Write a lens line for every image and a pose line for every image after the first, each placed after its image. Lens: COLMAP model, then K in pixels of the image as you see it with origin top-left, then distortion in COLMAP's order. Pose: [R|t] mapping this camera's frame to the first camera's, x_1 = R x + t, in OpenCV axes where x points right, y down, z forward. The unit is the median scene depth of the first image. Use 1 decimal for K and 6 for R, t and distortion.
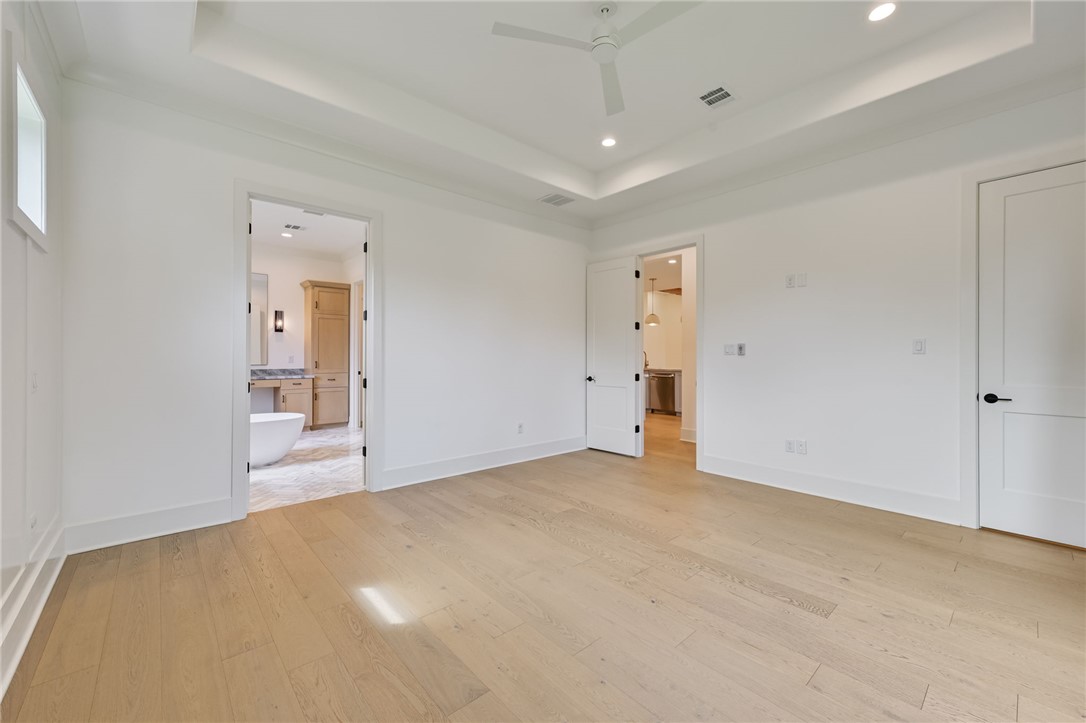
lens RADIAL K [[426.4, 0, 542.4], [0, 426.4, 358.9], [0, 0, 1]] dist [0.011676, 0.000197]
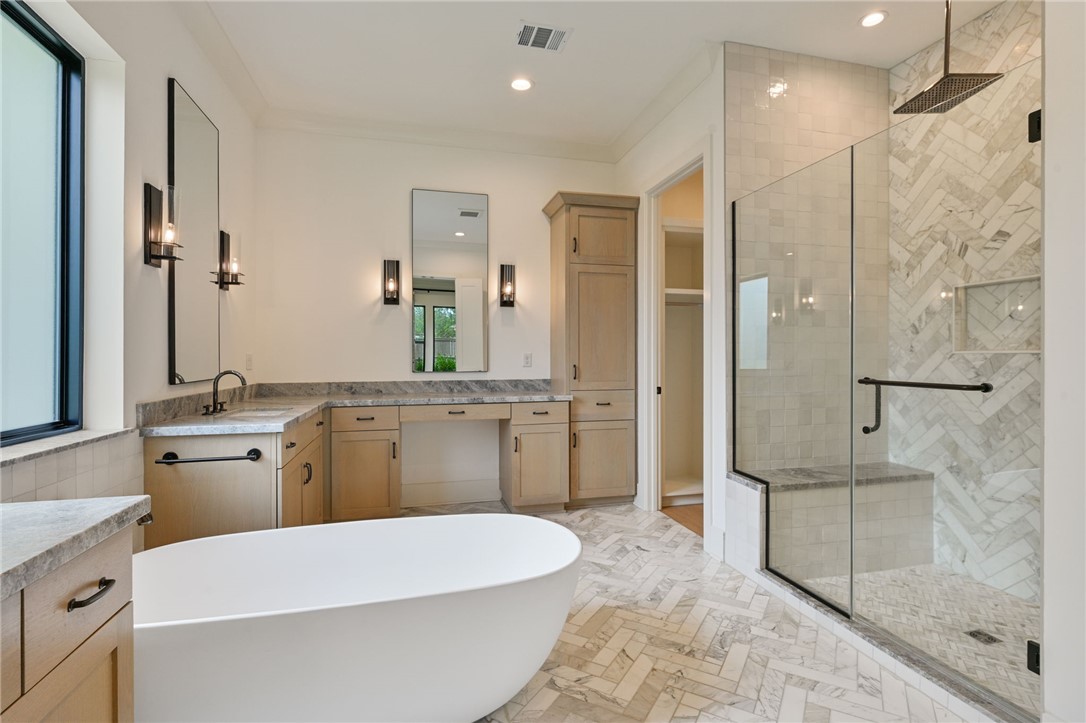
lens RADIAL K [[503.5, 0, 545.4], [0, 503.5, 359.5], [0, 0, 1]] dist [-0.013571, 0.000168]
pose [[0.888842, -0.003151, -0.458203, -0.302965], [0.005303, 0.999980, 0.003409, -0.002238], [0.458183, -0.005460, 0.888841, 0.491735]]
